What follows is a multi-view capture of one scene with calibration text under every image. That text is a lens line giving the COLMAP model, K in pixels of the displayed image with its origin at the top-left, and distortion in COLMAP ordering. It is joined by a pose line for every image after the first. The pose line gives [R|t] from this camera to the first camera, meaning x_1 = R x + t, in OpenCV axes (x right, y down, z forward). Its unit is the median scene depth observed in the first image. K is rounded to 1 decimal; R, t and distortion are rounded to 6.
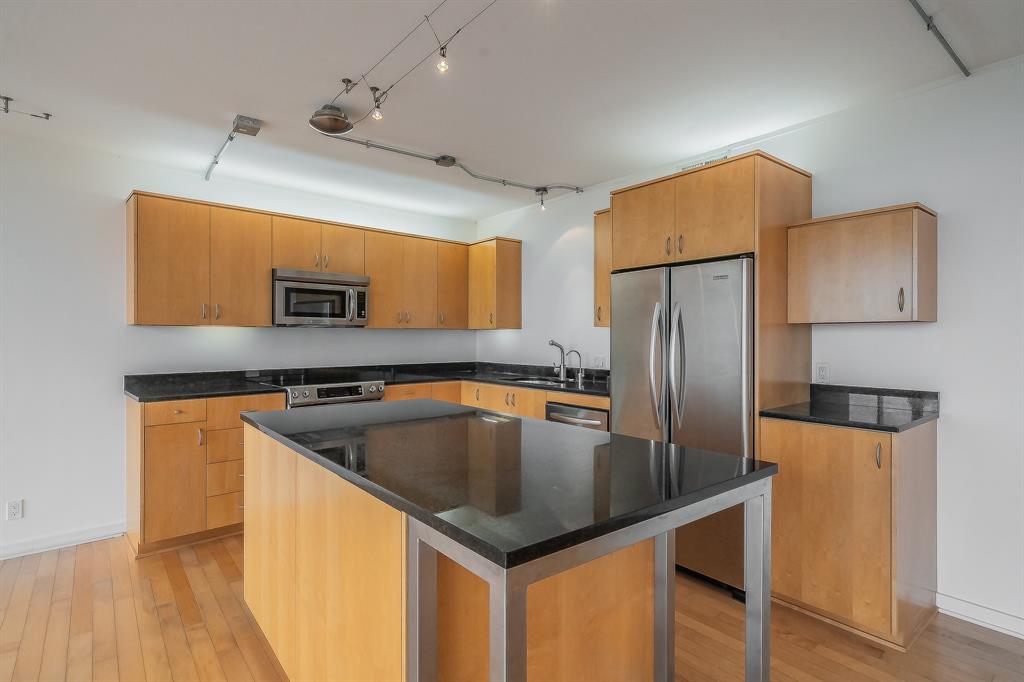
lens RADIAL K [[499.6, 0, 493.8], [0, 499.6, 343.1], [0, 0, 1]] dist [-0.004320, -0.000060]
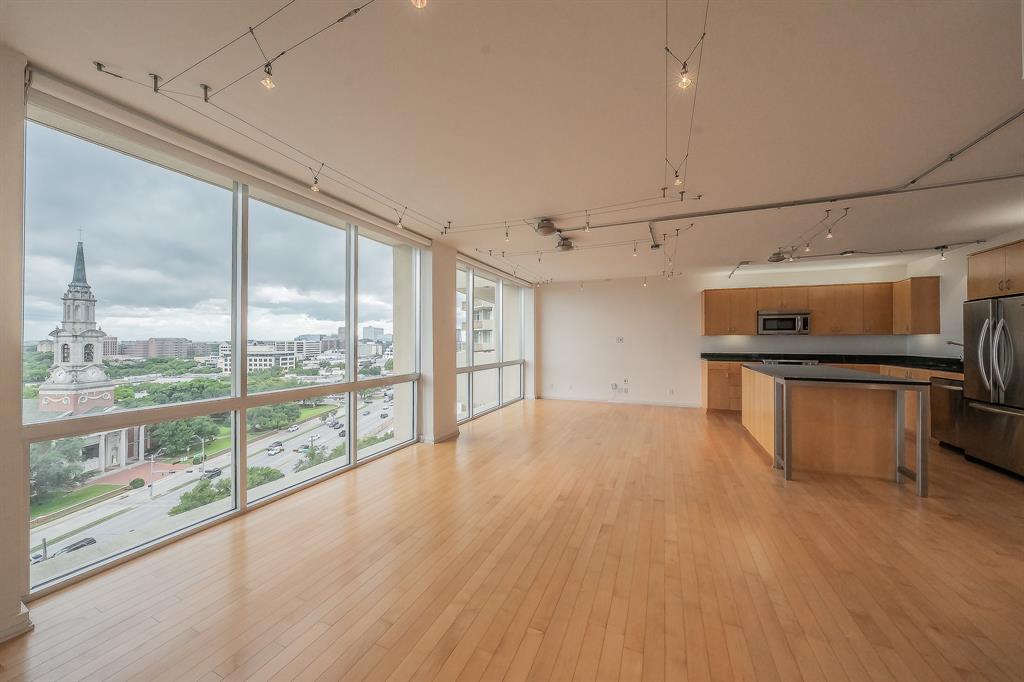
lens RADIAL K [[347.5, 0, 521.8], [0, 347.5, 334.0], [0, 0, 1]] dist [-0.005997, 0.000914]
pose [[0.493171, -0.014891, -0.869805, 0.445290], [-0.013659, 0.999598, -0.024857, 0.019088], [0.869825, 0.024140, 0.492769, -0.801069]]
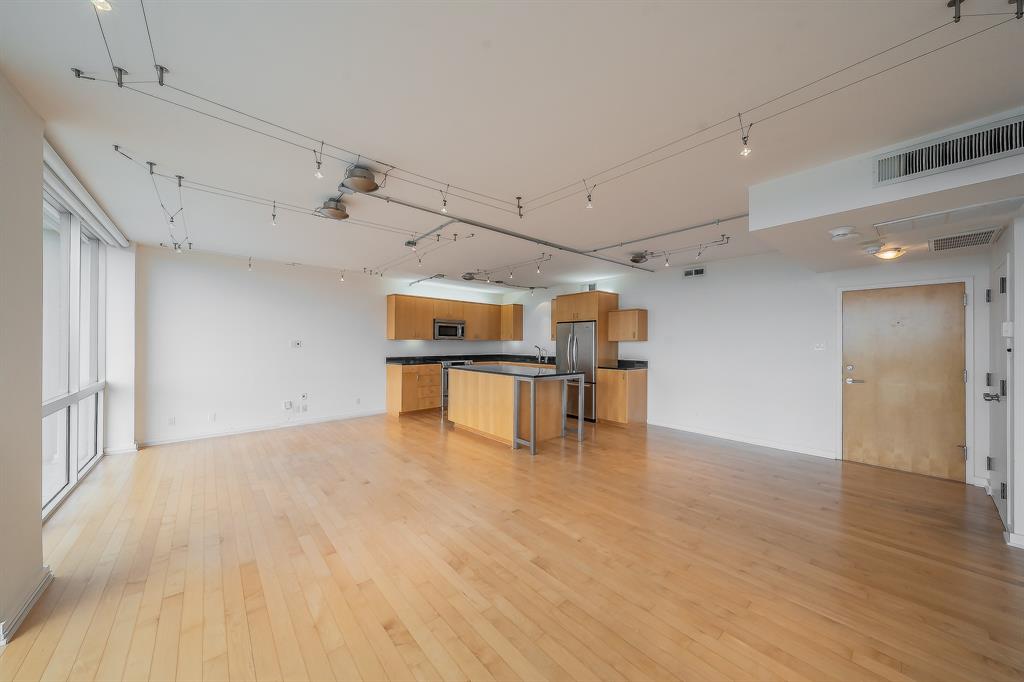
lens RADIAL K [[347.5, 0, 504.9], [0, 347.5, 343.5], [0, 0, 1]] dist [-0.005997, 0.000914]
pose [[0.998876, 0.005554, 0.047081, -0.146587], [-0.005131, 0.999945, -0.009114, 0.001786], [-0.047129, 0.008863, 0.998849, -0.917504]]
